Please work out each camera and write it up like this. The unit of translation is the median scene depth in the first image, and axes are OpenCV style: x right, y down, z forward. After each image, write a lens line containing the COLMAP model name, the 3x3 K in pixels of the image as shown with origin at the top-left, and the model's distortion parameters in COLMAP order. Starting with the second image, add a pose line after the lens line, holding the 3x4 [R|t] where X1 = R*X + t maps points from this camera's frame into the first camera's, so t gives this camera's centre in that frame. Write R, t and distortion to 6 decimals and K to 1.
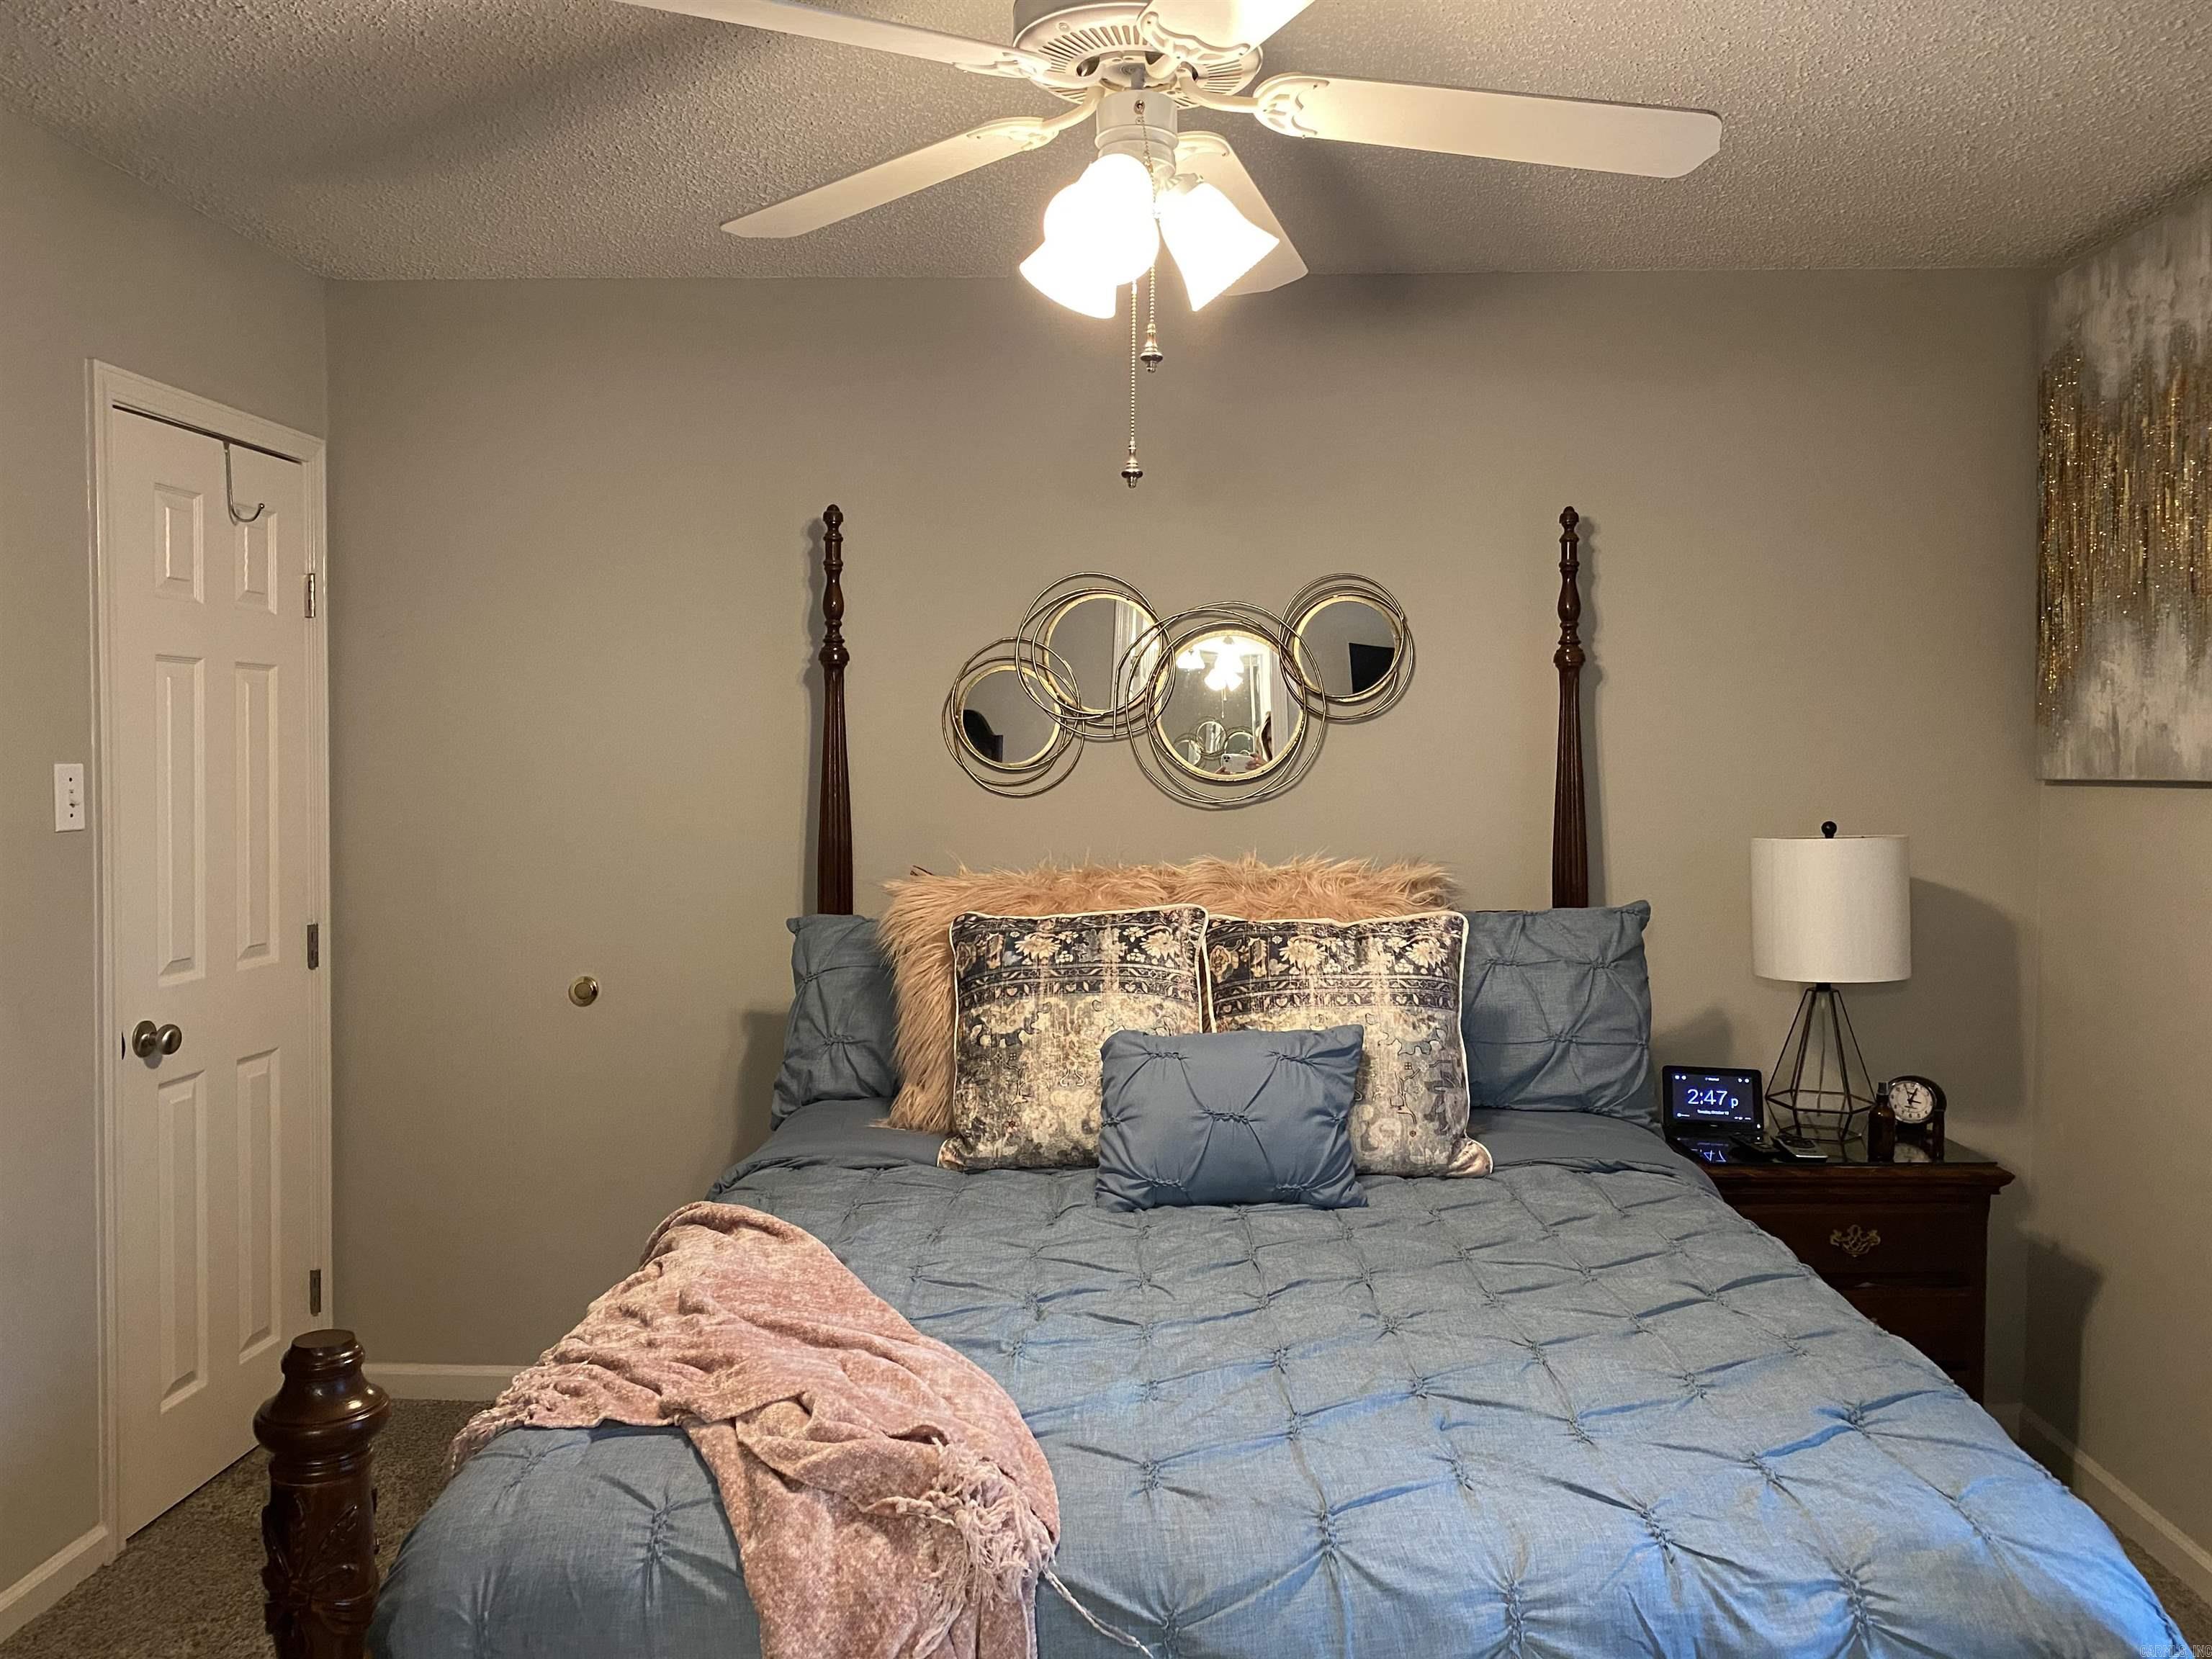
lens RADIAL K [[1663.7, 0, 1109.3], [0, 1663.7, 808.5], [0, 0, 1]] dist [0.036430, -0.042159]
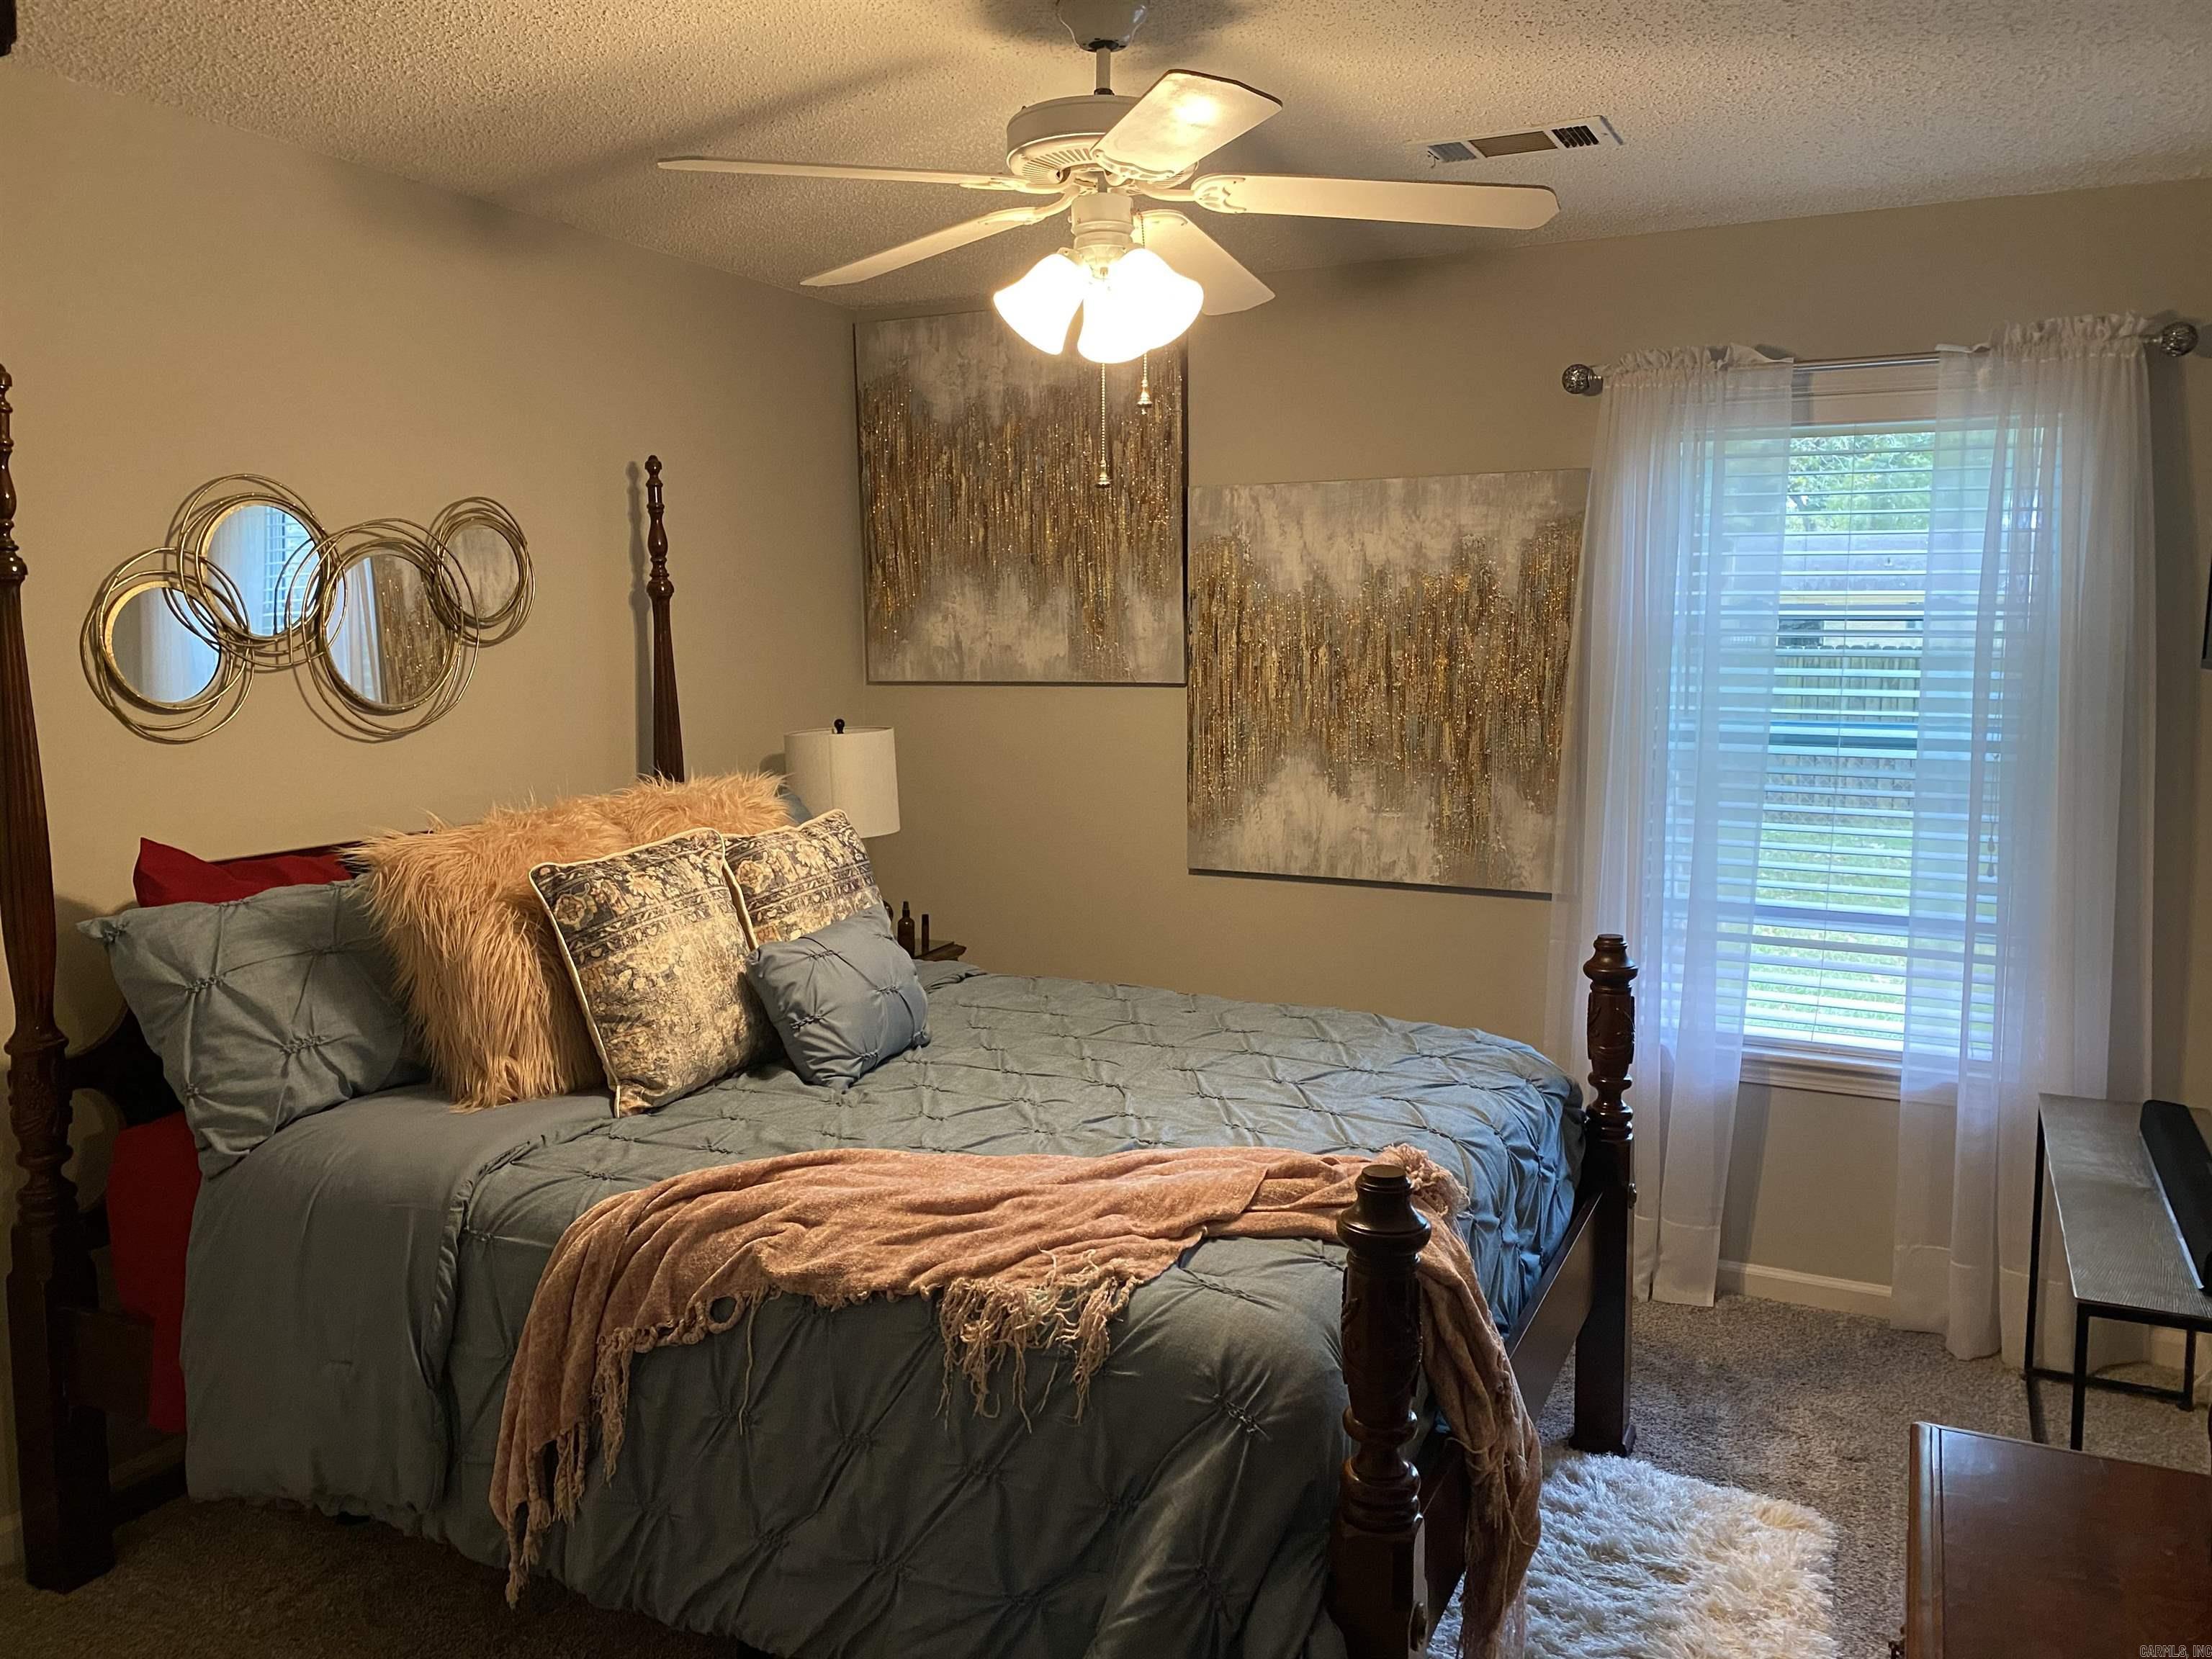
lens RADIAL K [[1663.7, 0, 1108.4], [0, 1663.7, 838.9], [0, 0, 1]] dist [0.036430, -0.042159]
pose [[0.390427, -0.121354, 0.912601, -0.753896], [0.034772, 0.992511, 0.117104, -0.048591], [-0.919977, -0.013987, 0.391722, 0.294482]]
